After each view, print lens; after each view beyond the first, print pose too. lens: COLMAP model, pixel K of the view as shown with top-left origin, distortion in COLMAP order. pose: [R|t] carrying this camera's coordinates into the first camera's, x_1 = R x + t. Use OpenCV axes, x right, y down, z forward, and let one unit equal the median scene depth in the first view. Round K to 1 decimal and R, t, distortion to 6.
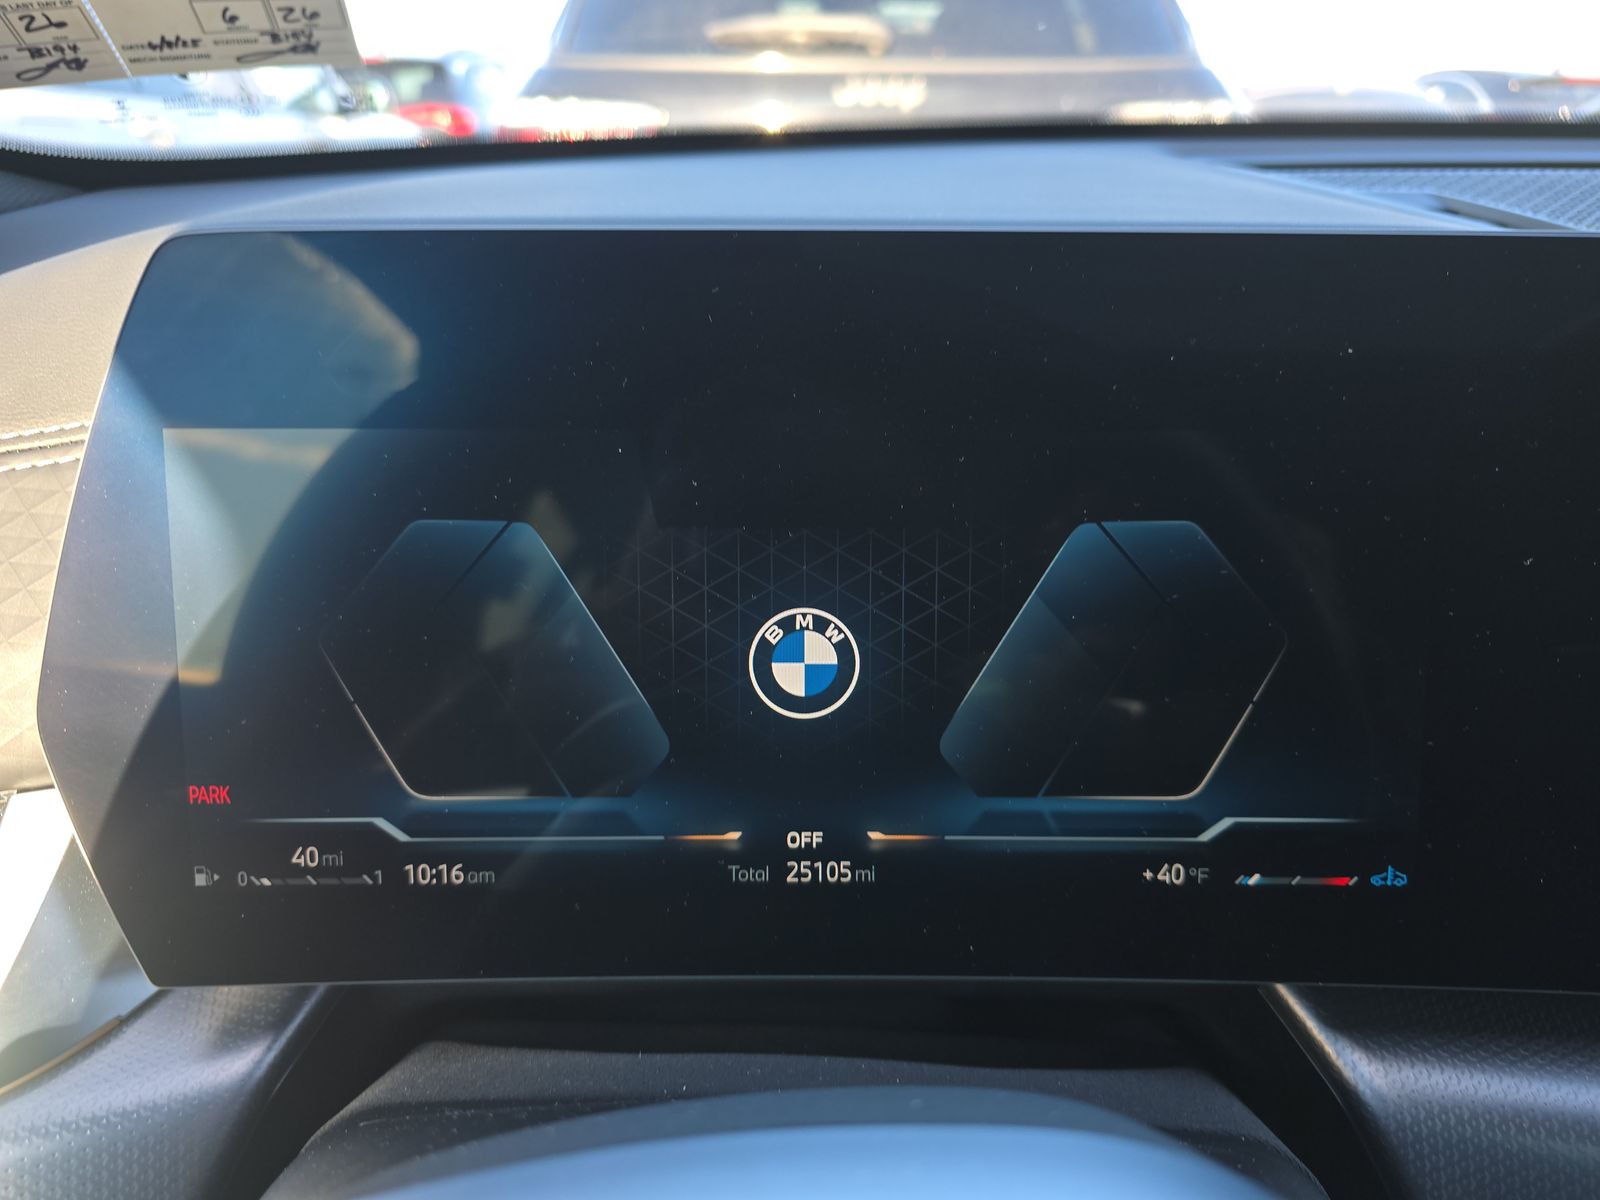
lens RADIAL K [[1077.6, 0, 802.7], [0, 1077.6, 593.9], [0, 0, 1]] dist [0.010127, 0.003847]
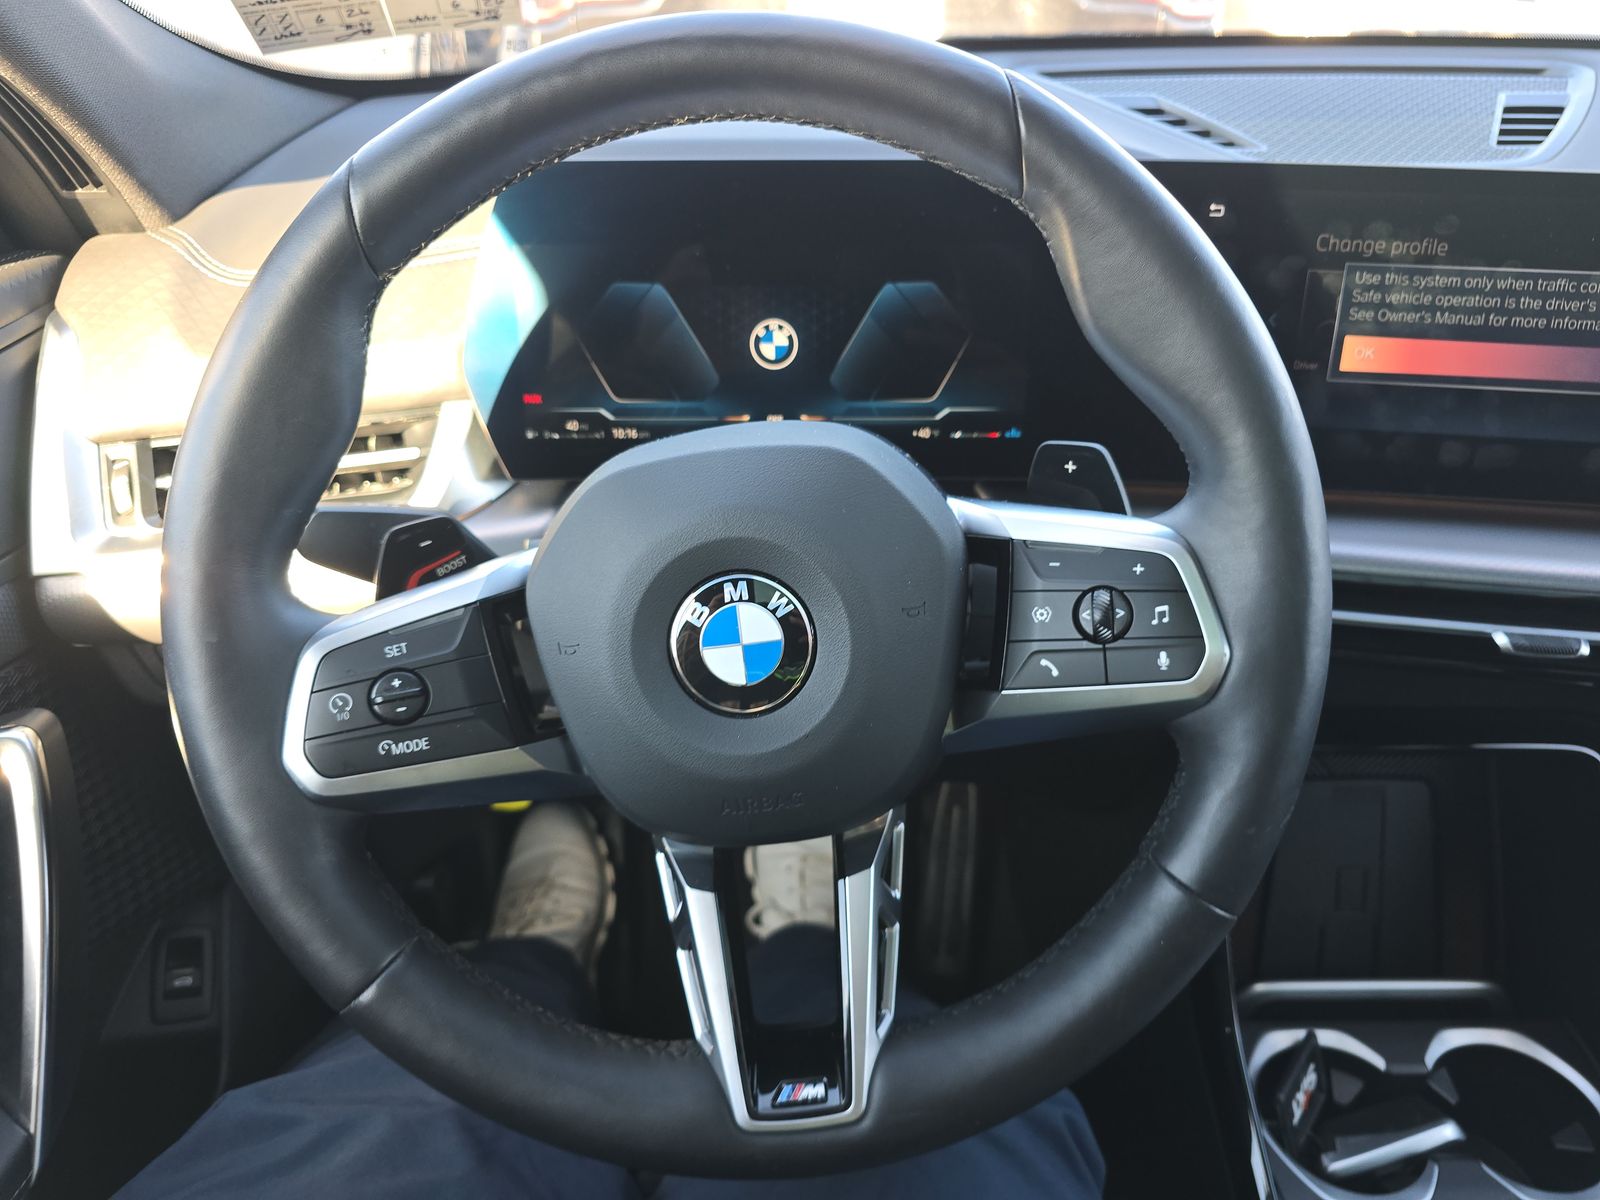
lens RADIAL K [[1062.2, 0, 801.7], [0, 1062.2, 600.6], [0, 0, 1]] dist [0.027285, -0.005343]
pose [[0.999959, -0.002167, -0.008760, 0.082904], [0.003537, 0.987182, 0.159559, 0.249552], [0.008302, -0.159584, 0.987150, -1.445846]]
